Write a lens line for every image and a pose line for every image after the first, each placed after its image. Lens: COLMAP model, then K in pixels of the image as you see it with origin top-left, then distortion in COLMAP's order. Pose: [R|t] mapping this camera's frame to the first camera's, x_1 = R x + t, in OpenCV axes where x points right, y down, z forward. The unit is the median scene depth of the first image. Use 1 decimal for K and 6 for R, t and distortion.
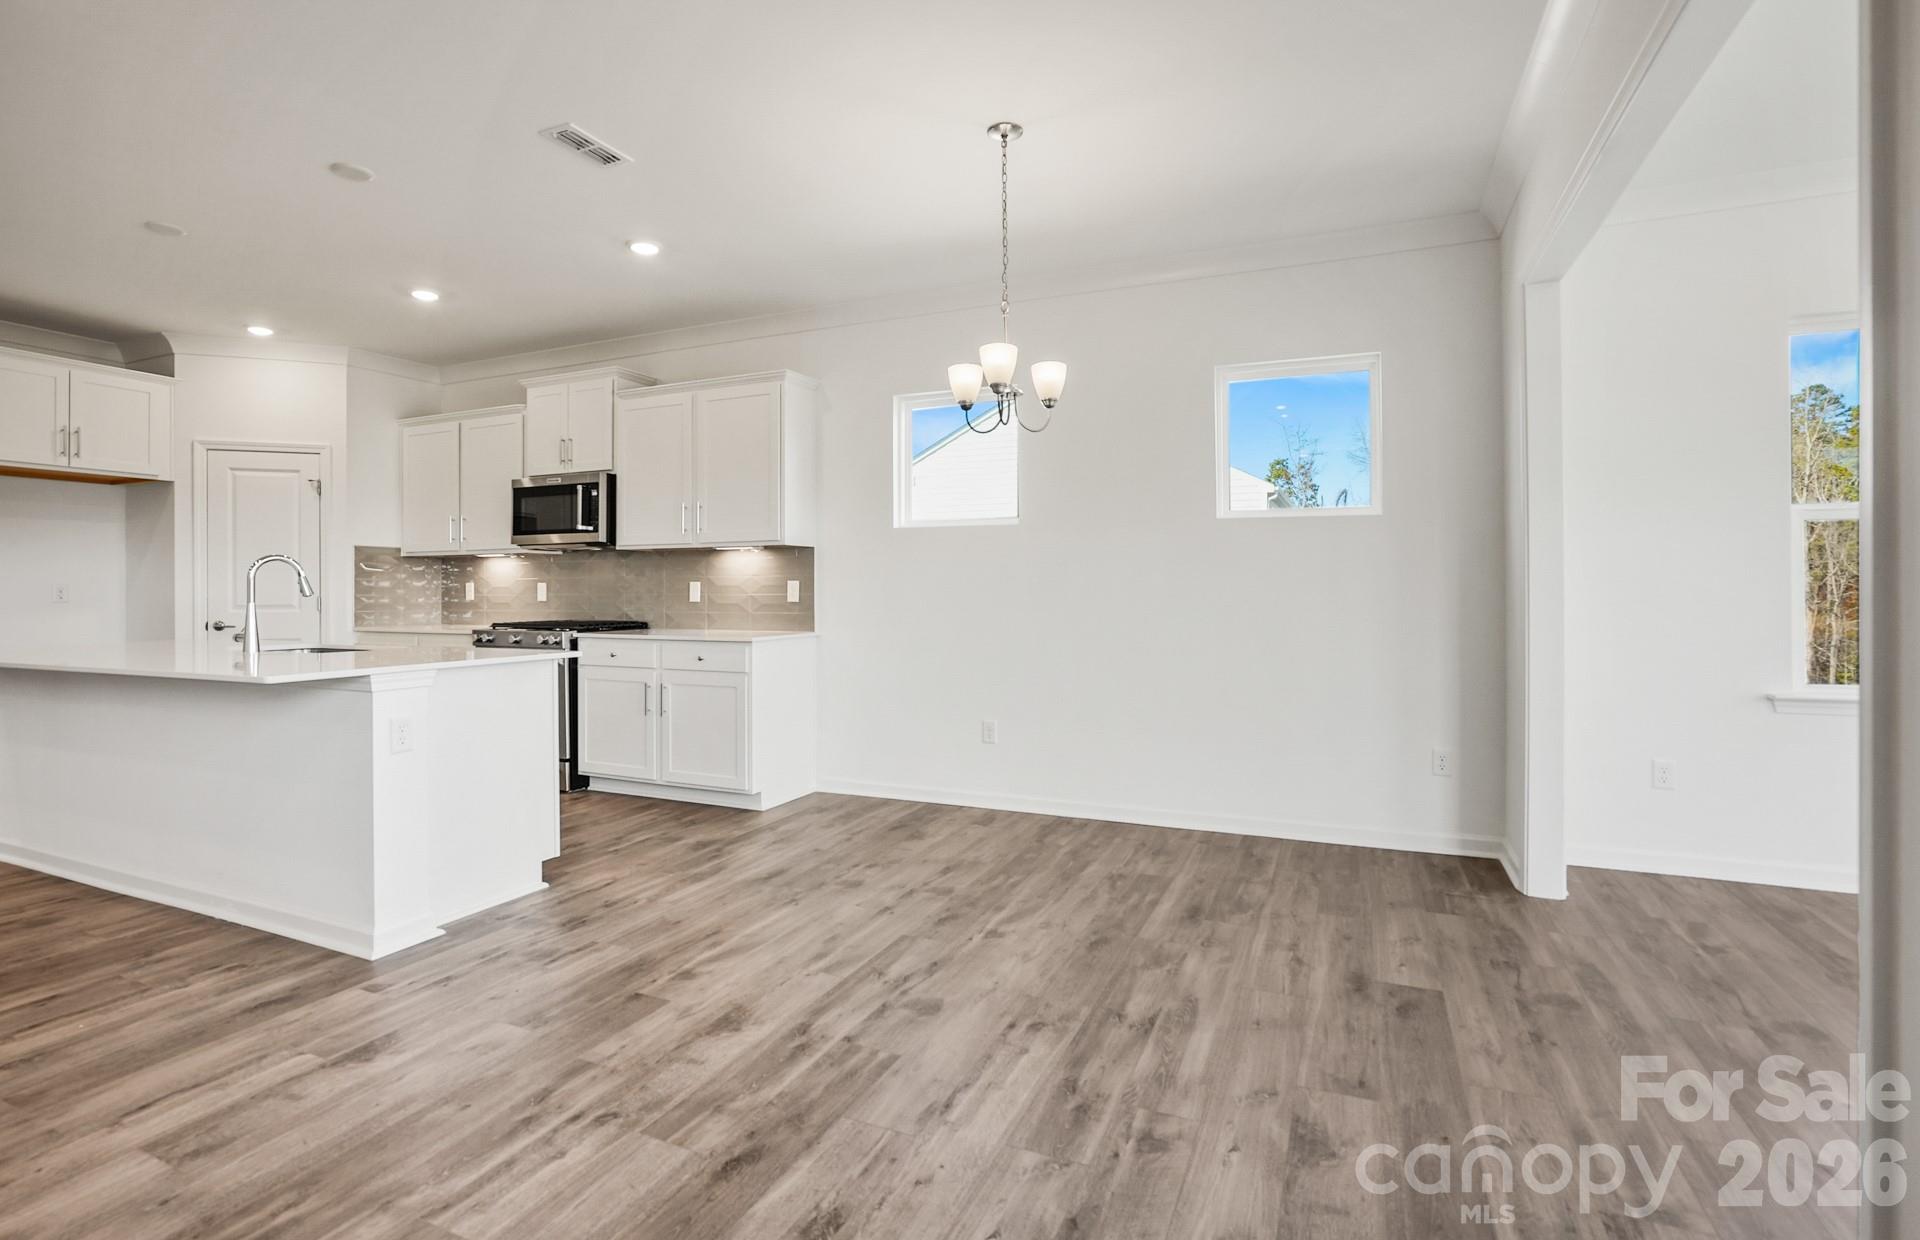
lens RADIAL K [[905.4, 0, 957.3], [0, 905.4, 600.7], [0, 0, 1]] dist [-0.052511, 0.026112]
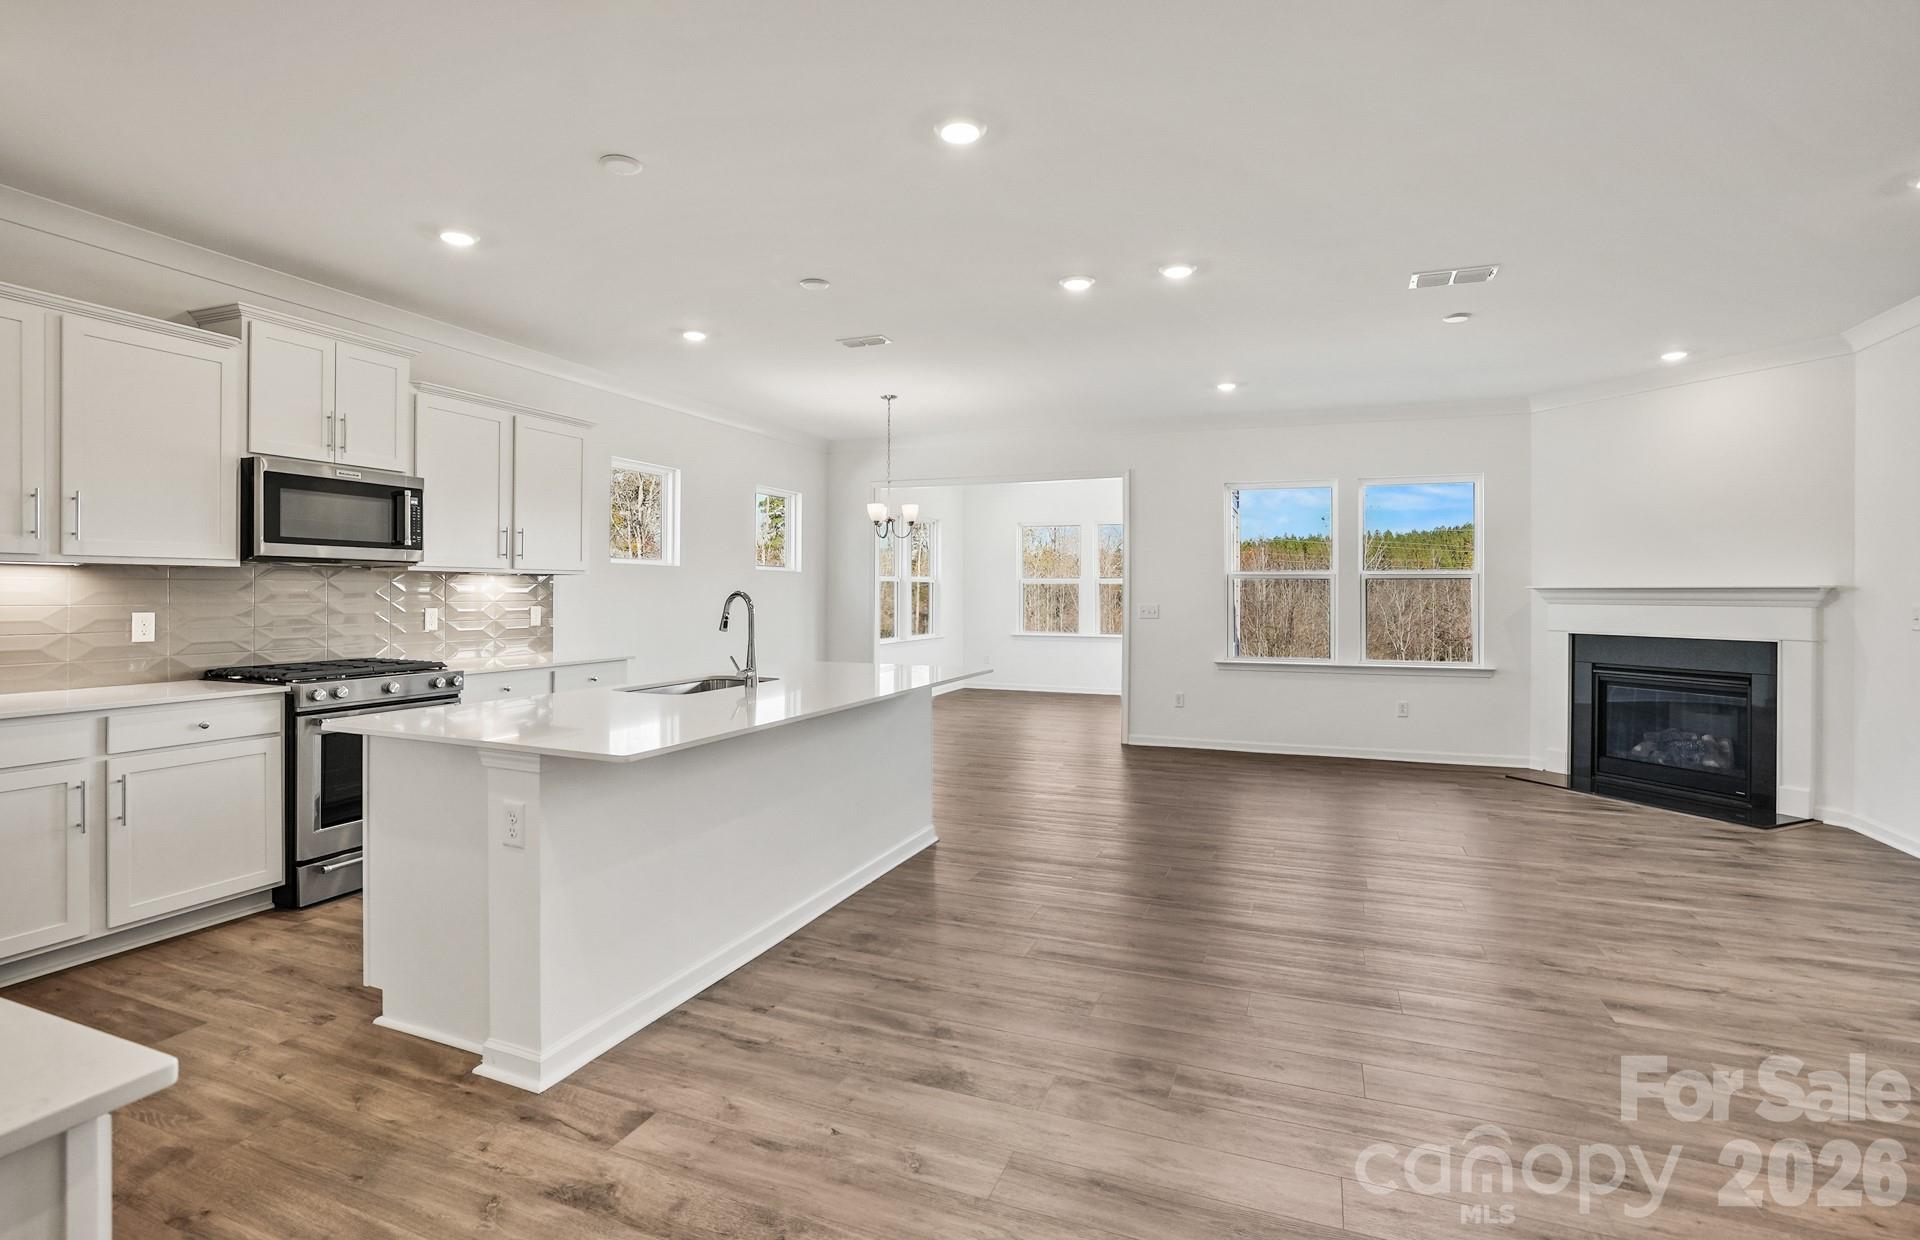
lens RADIAL K [[901.0, 0, 954.9], [0, 901.0, 591.9], [0, 0, 1]] dist [-0.046618, 0.021219]
pose [[-0.040975, 0.003701, 0.999153, -1.232576], [0.010188, 0.999943, -0.003286, -0.029946], [-0.999108, 0.010045, -0.041010, 0.538117]]
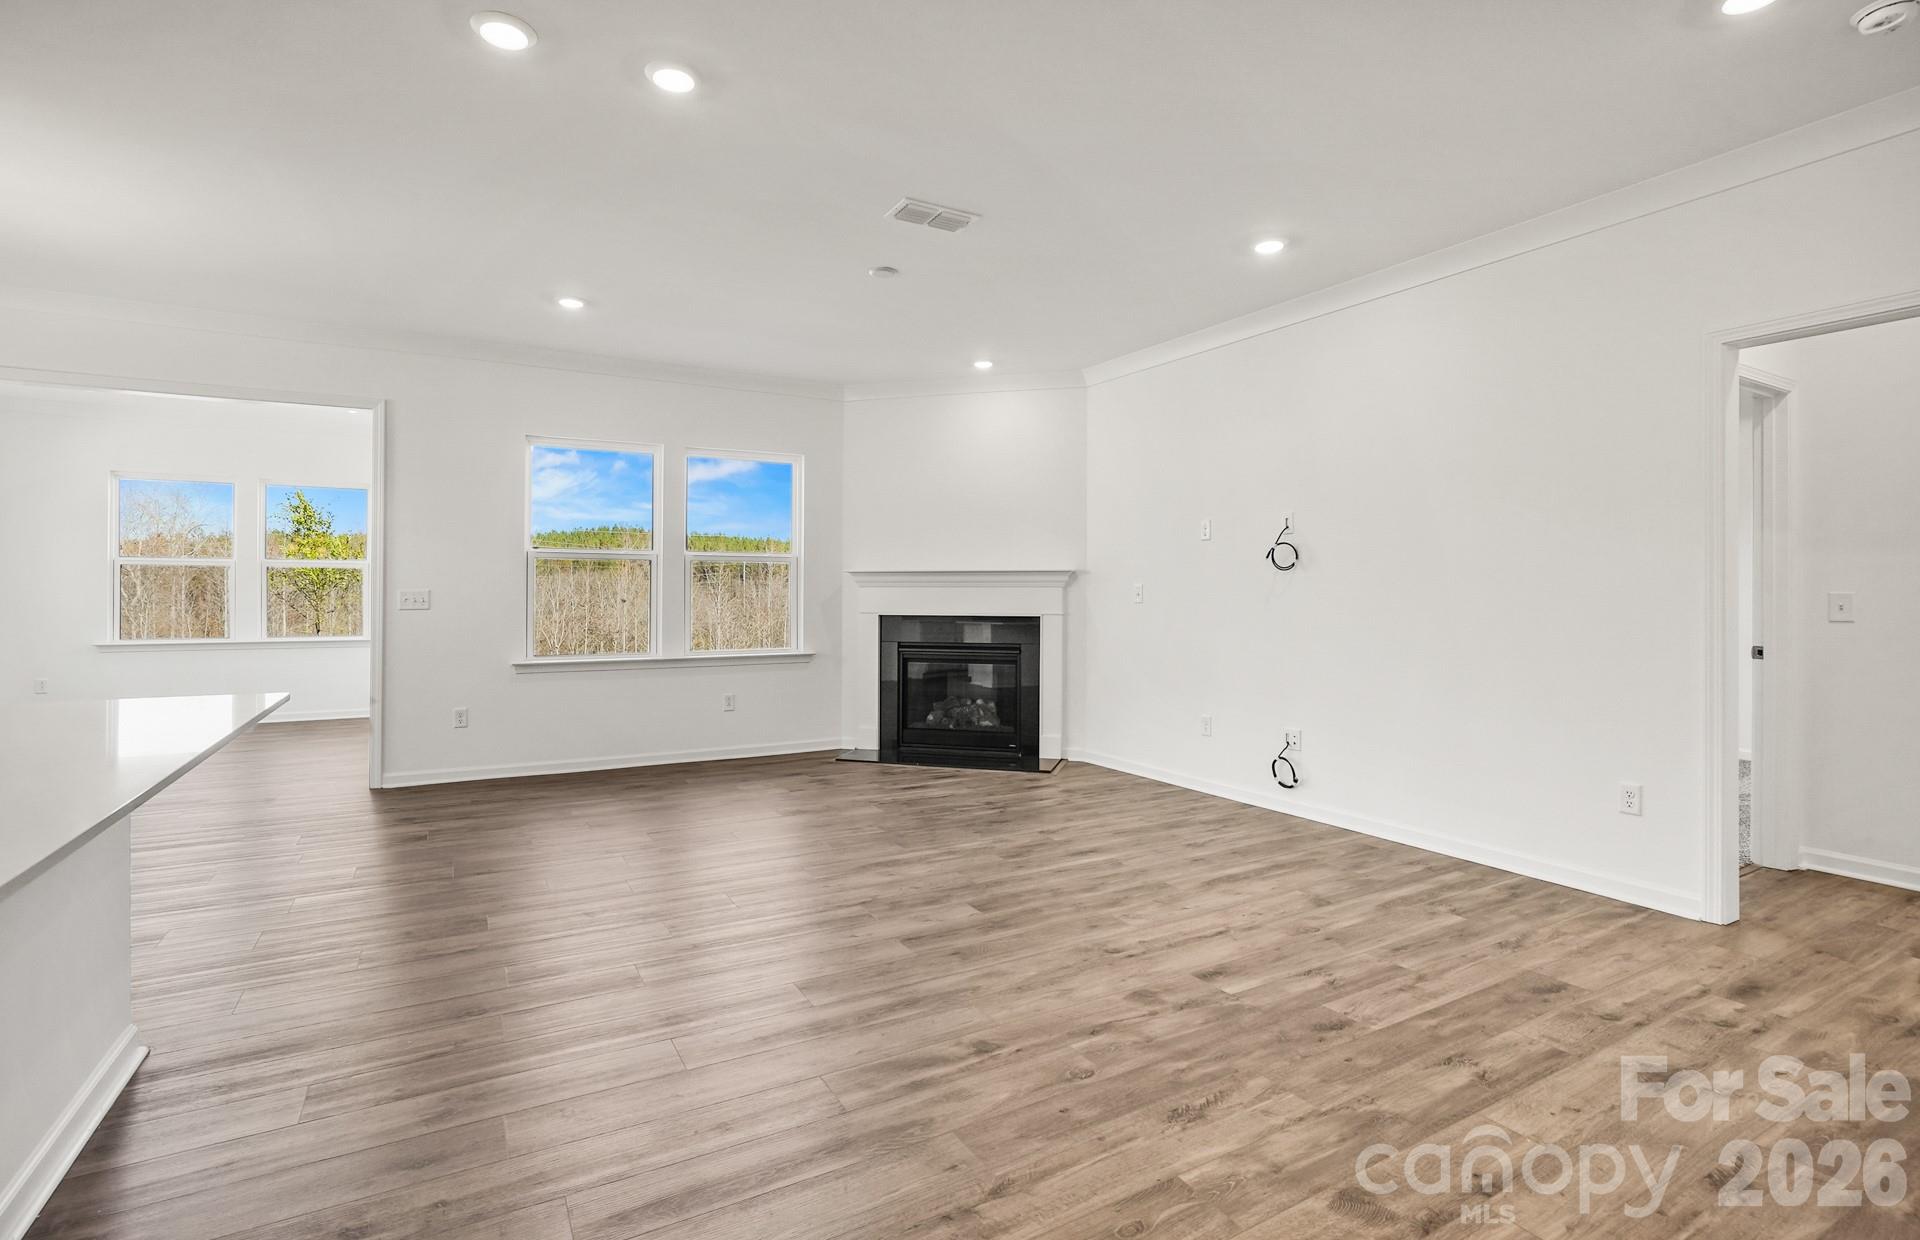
lens RADIAL K [[901.0, 0, 954.9], [0, 901.0, 591.9], [0, 0, 1]] dist [-0.046618, 0.021219]
pose [[-0.809916, 0.001763, 0.586544, -0.913517], [0.008290, 0.999930, 0.008441, -0.012656], [-0.586488, 0.011699, -0.809874, 0.633239]]
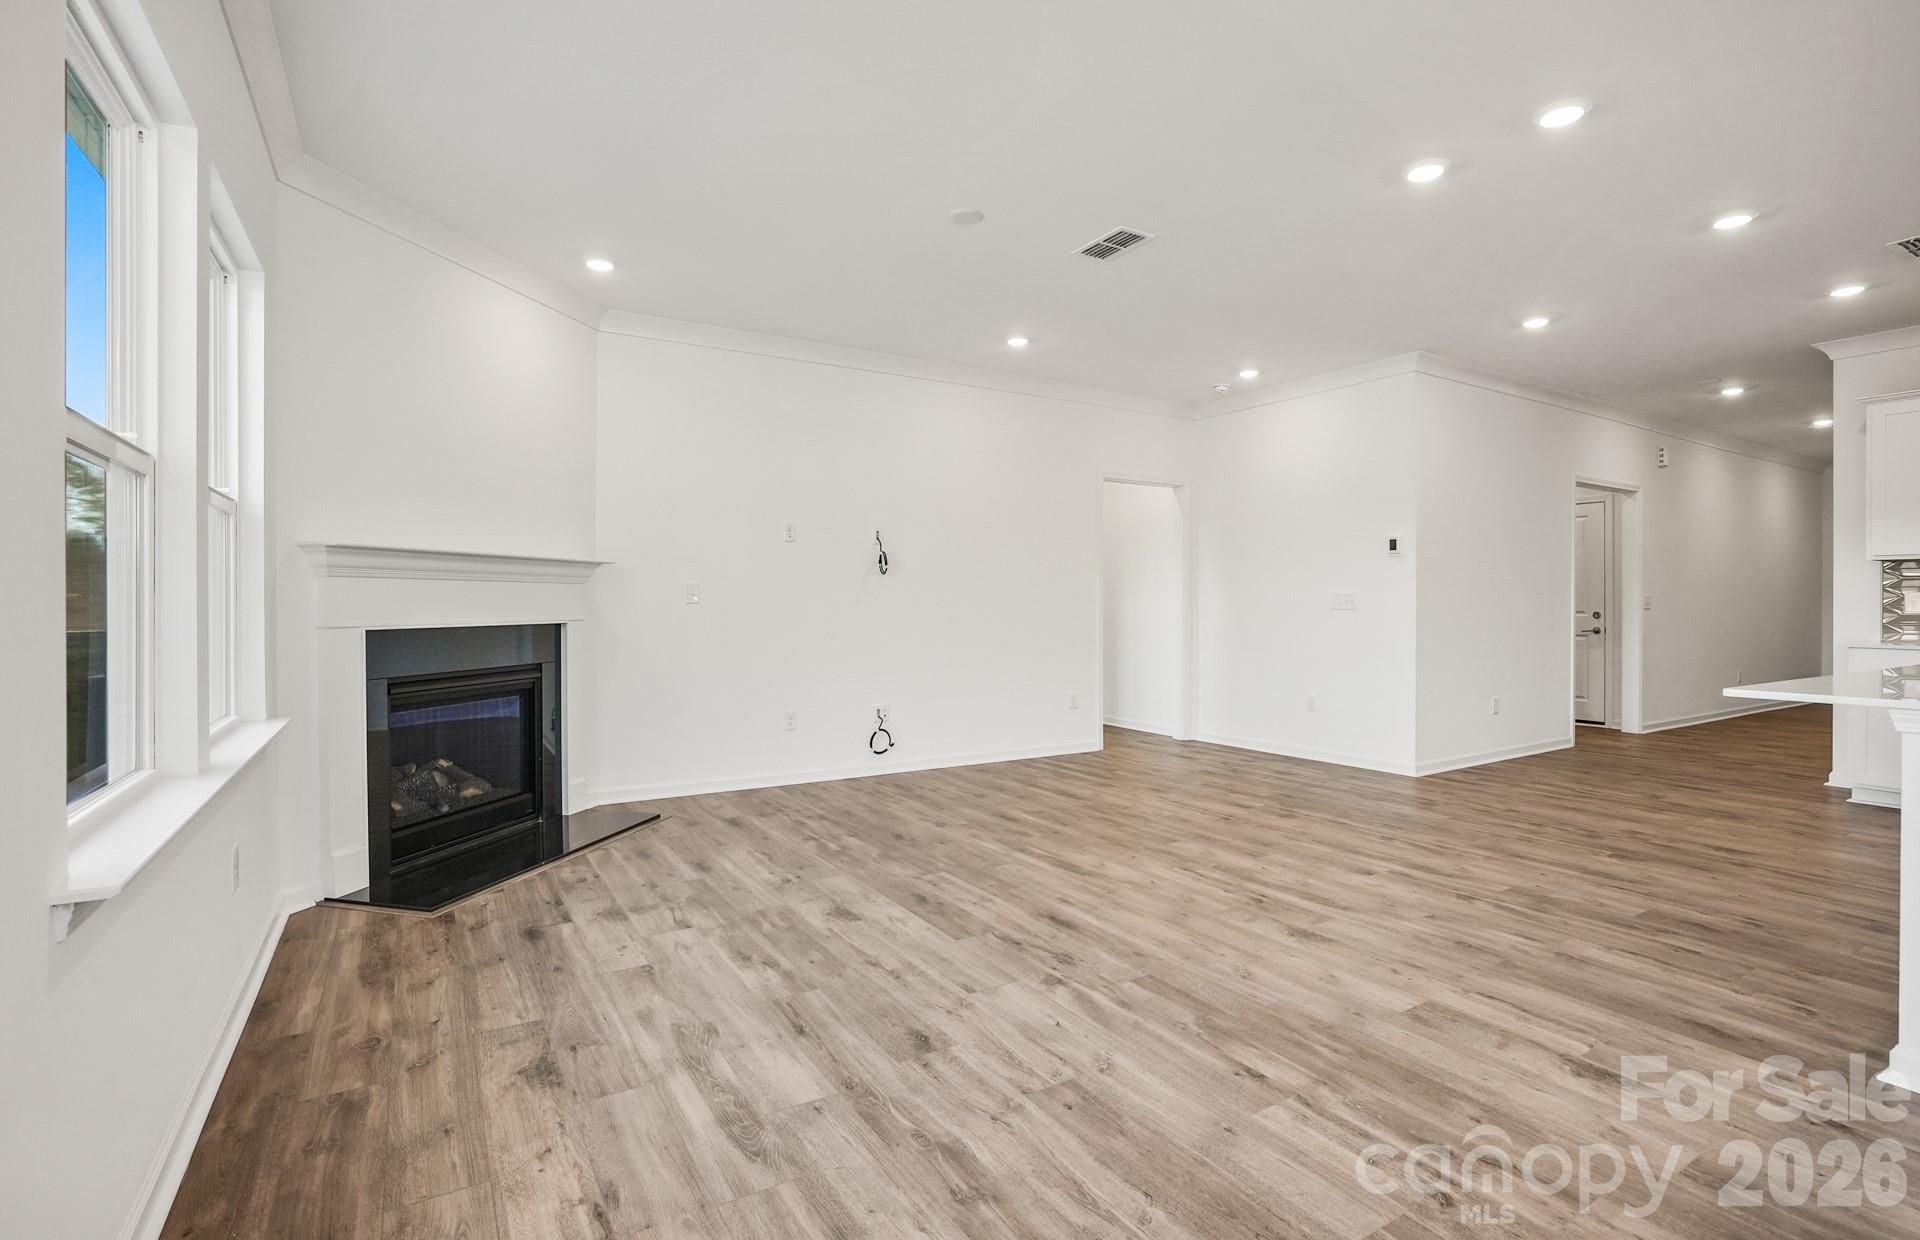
lens RADIAL K [[893.7, 0, 953.1], [0, 893.7, 615.0], [0, 0, 1]] dist [-0.049602, 0.023579]
pose [[-0.559407, 0.014727, -0.828762, 0.211290], [-0.011697, 0.999602, 0.025659, -0.003235], [0.828811, 0.024048, -0.559012, 0.388479]]
